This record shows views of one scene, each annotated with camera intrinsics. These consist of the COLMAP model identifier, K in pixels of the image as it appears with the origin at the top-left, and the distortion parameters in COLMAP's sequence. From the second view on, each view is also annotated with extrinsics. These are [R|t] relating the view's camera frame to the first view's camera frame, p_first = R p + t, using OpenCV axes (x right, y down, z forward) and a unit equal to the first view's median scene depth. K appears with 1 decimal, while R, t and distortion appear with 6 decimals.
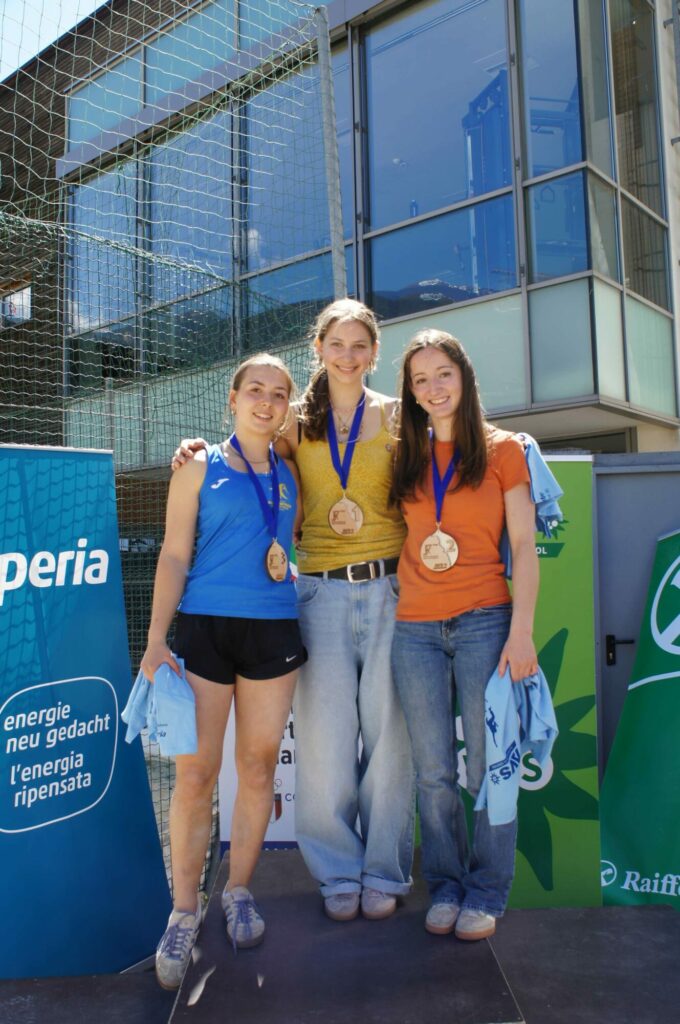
lens RADIAL K [[858.9, 0, 344.1], [0, 858.9, 482.6], [0, 0, 1]] dist [0.060377, 0.003319]
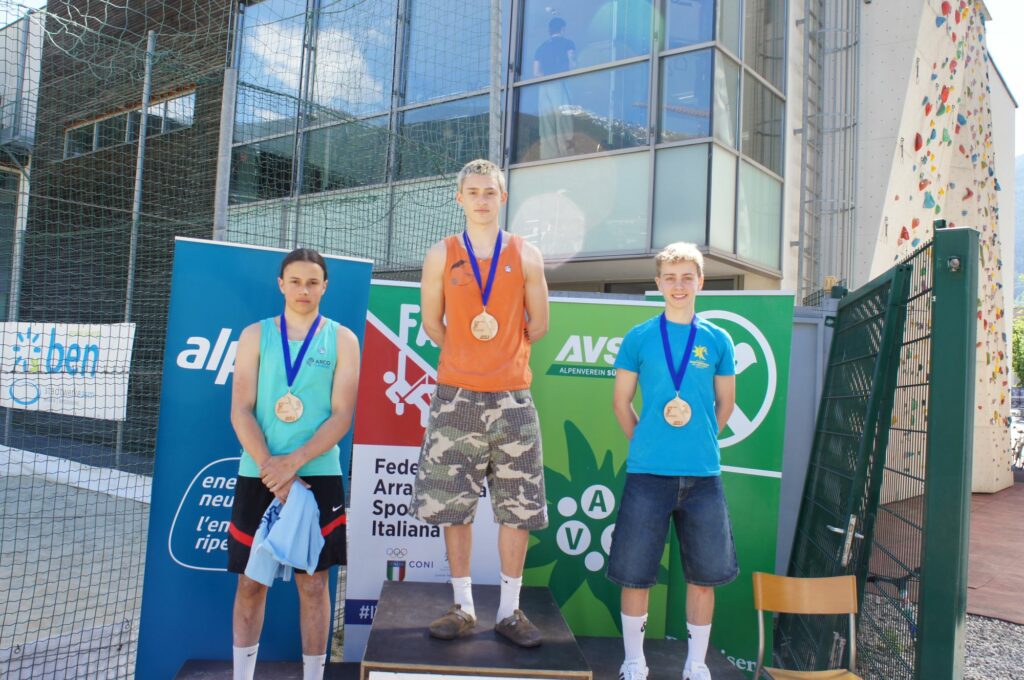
lens RADIAL K [[858.9, 0, 511.8], [0, 858.9, 338.1], [0, 0, 1]] dist [0.060377, 0.003319]
pose [[0.995231, 0.080926, 0.054464, -0.014454], [-0.083316, 0.995589, 0.043135, -0.010238], [-0.050733, -0.047467, 0.997584, -0.121857]]
